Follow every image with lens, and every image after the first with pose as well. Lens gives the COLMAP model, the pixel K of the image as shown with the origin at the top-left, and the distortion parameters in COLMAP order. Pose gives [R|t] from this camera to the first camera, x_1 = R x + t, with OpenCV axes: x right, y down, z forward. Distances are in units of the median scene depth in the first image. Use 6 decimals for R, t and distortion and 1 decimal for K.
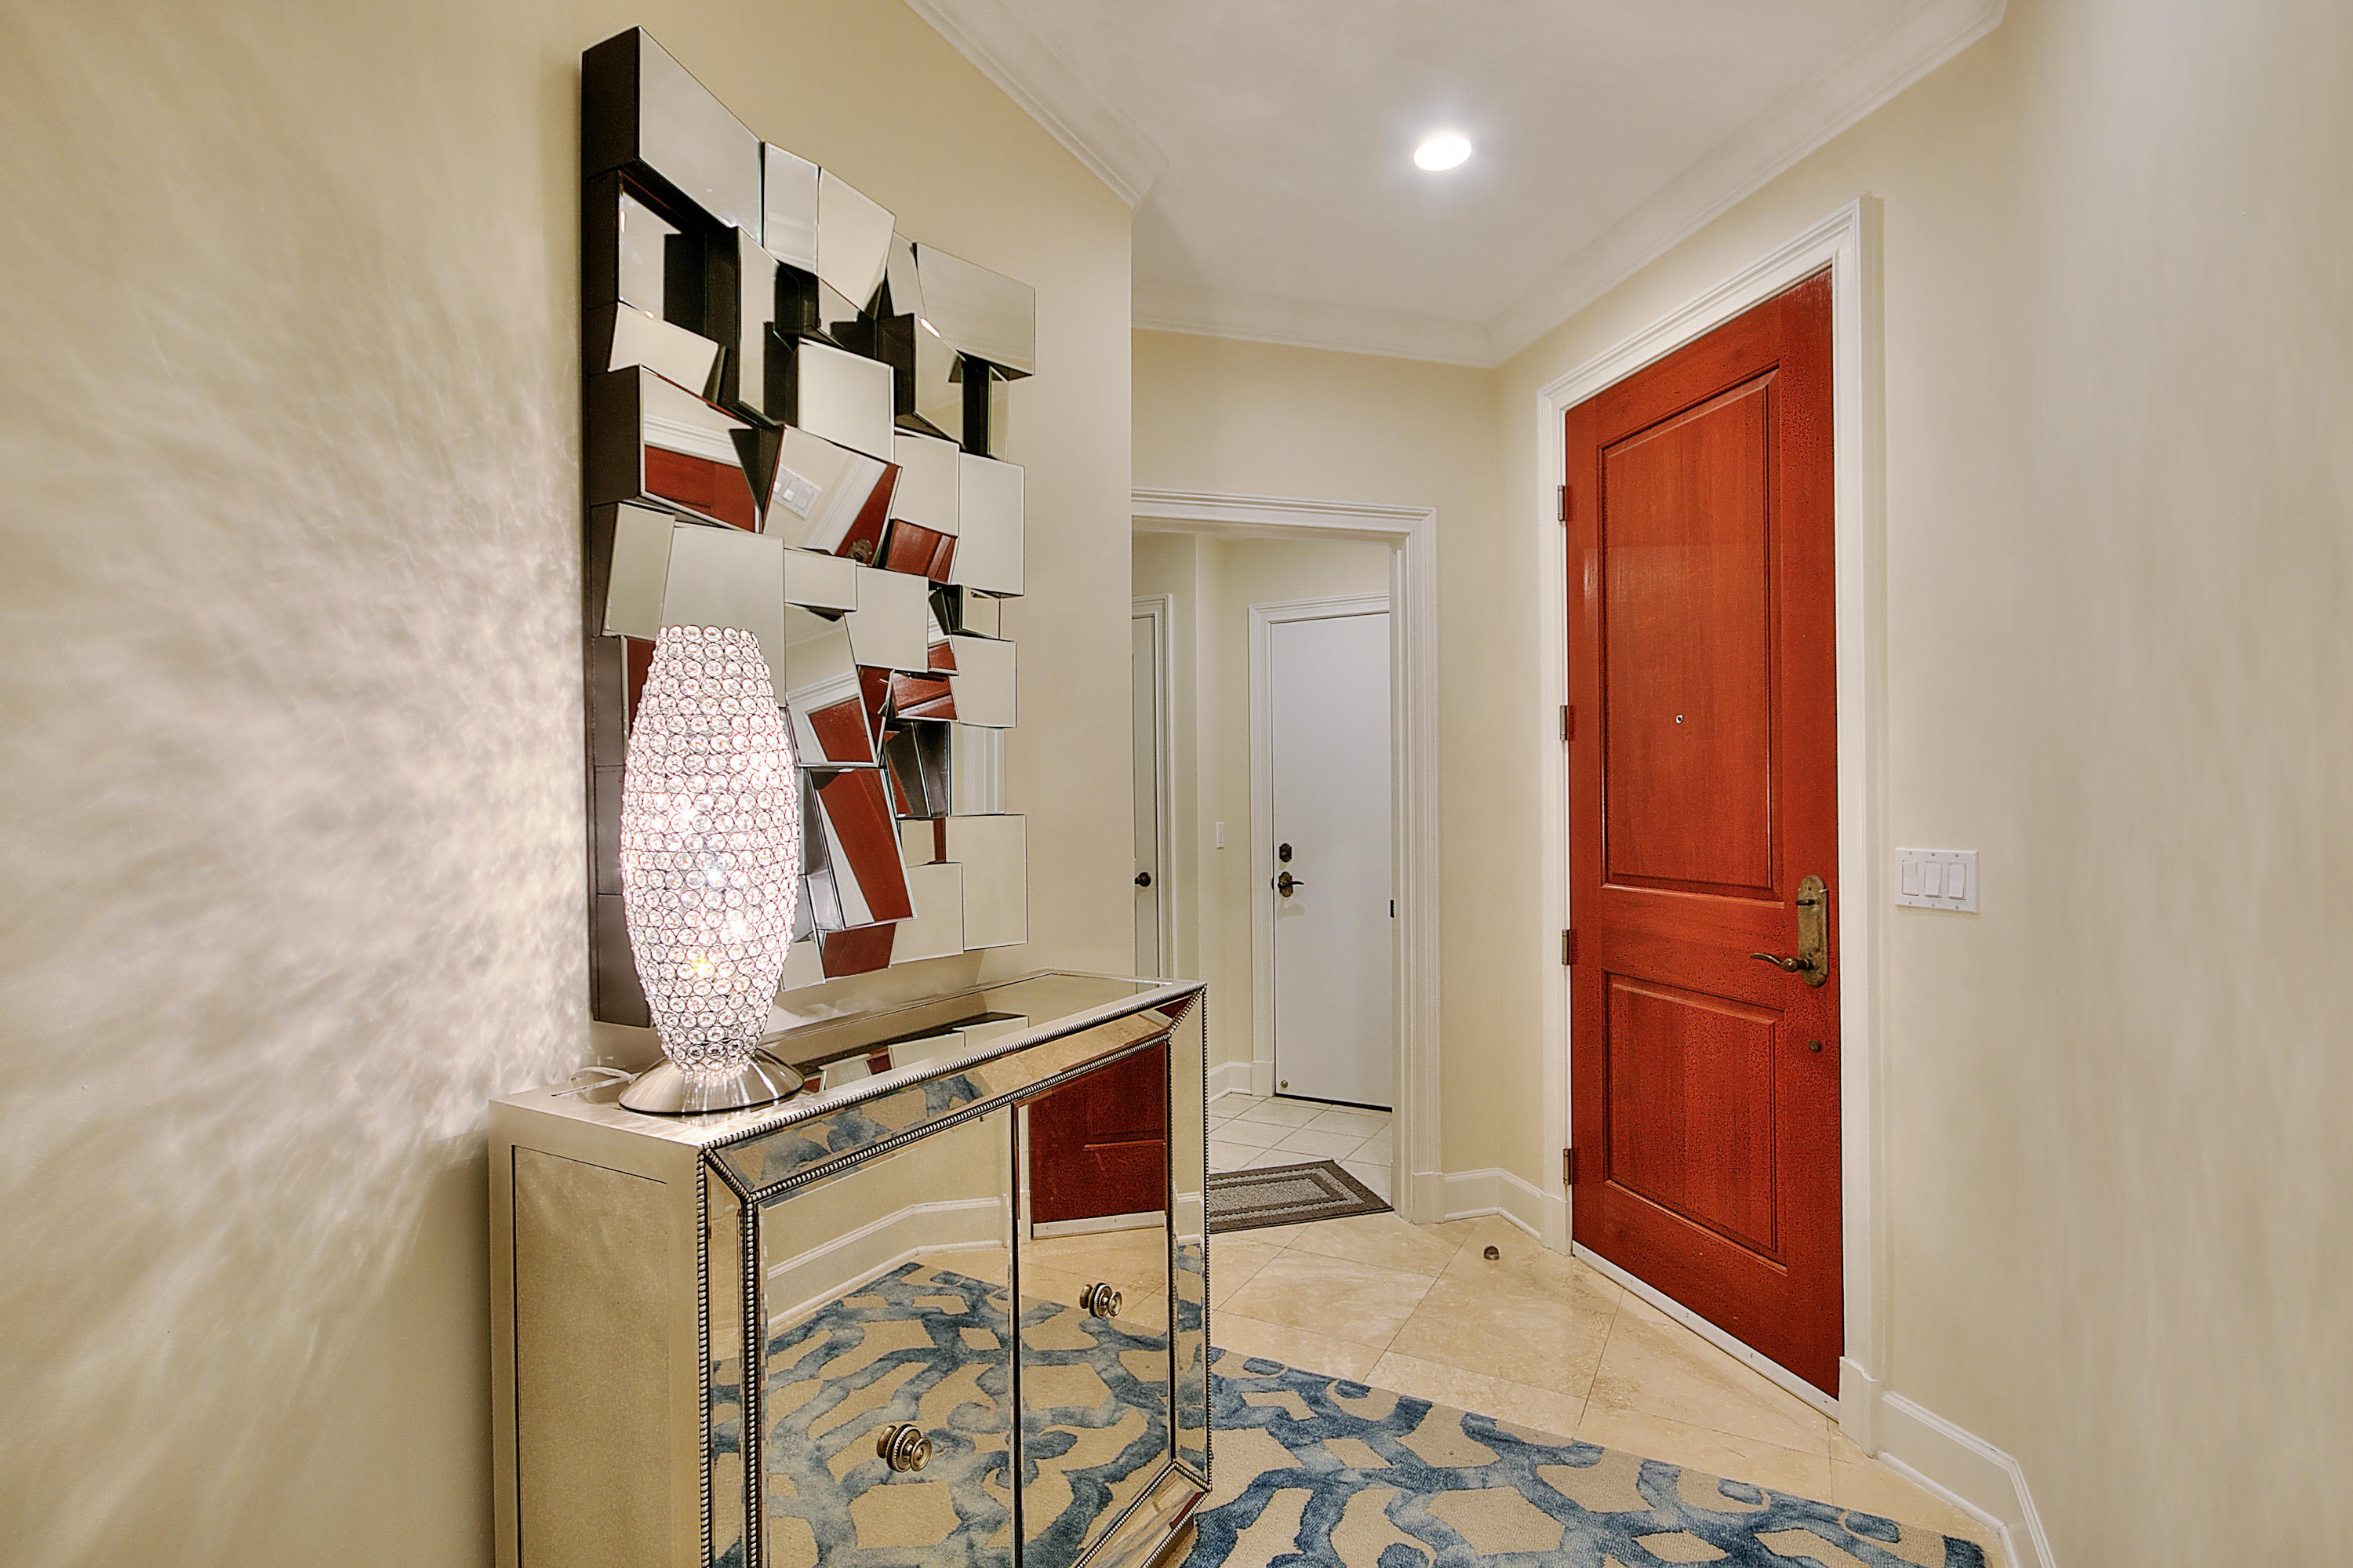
lens RADIAL K [[1126.8, 0, 1184.8], [0, 1126.8, 797.1], [0, 0, 1]] dist [0.000660, -0.000221]
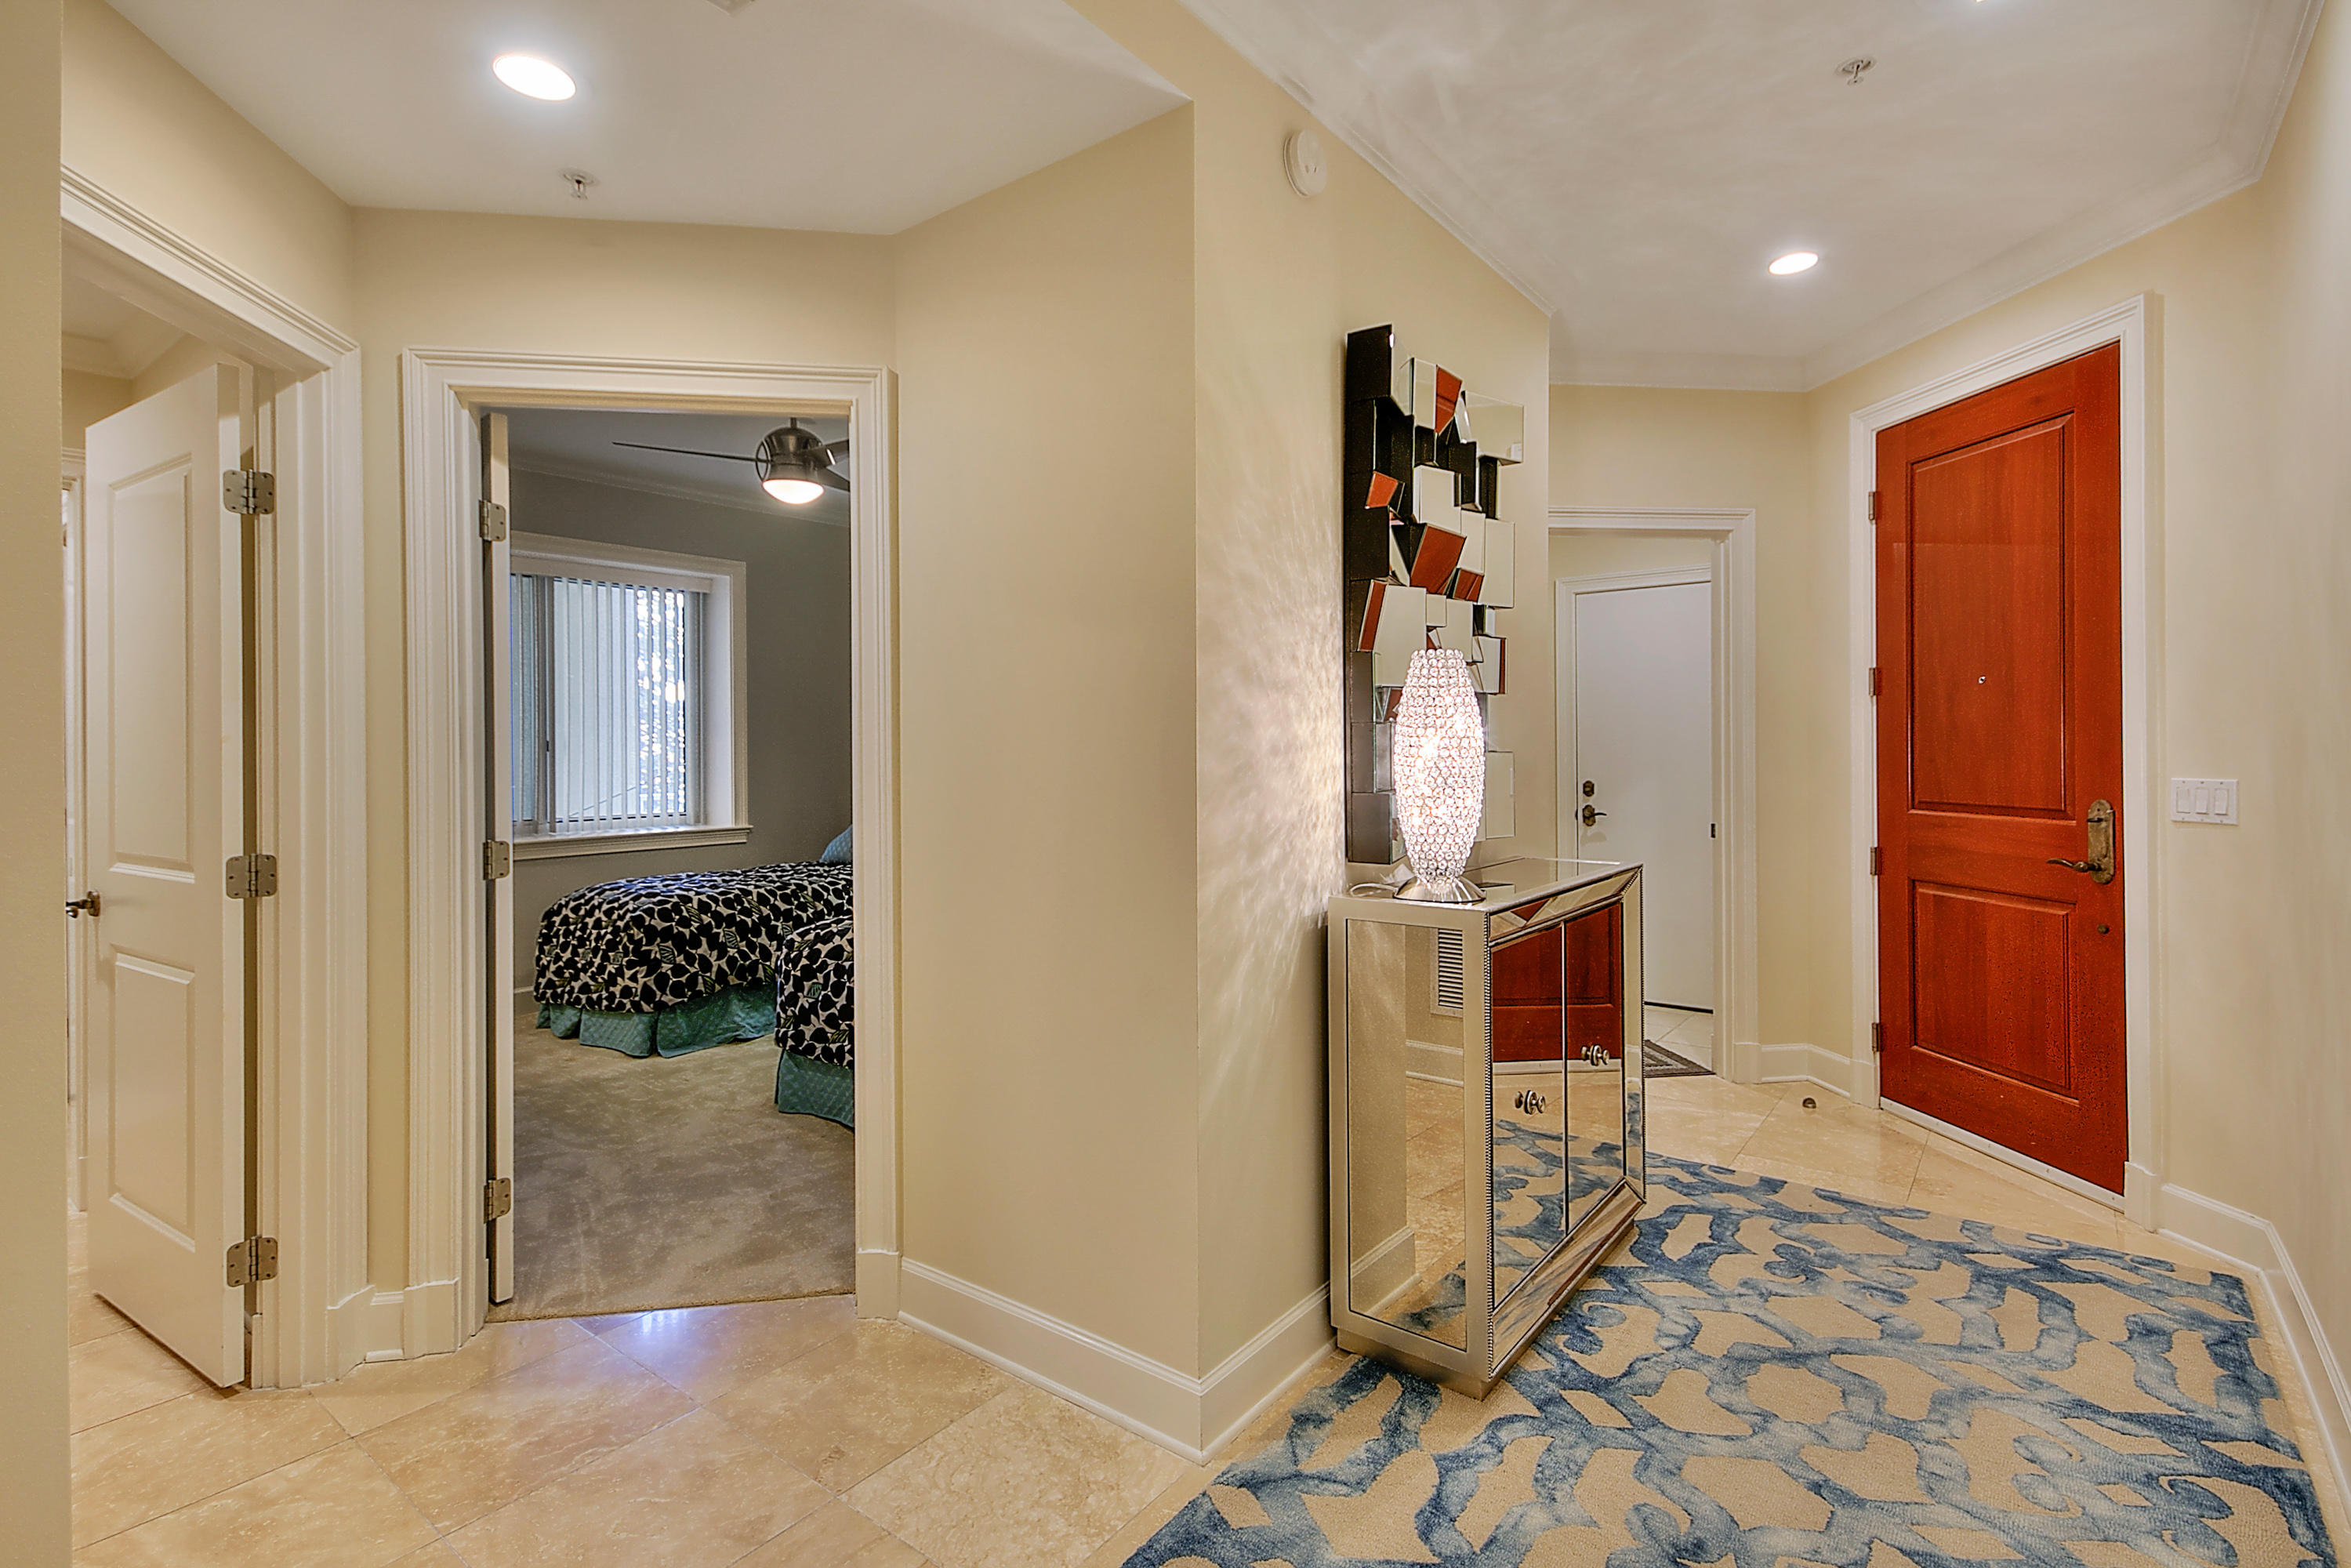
lens RADIAL K [[1125.9, 0, 1158.4], [0, 1125.9, 747.2], [0, 0, 1]] dist [0.000660, -0.000221]
pose [[0.983703, 0.000098, -0.179798, -0.306188], [0.000466, 0.999995, 0.003092, 0.004146], [0.179798, -0.003125, 0.983699, -0.518760]]
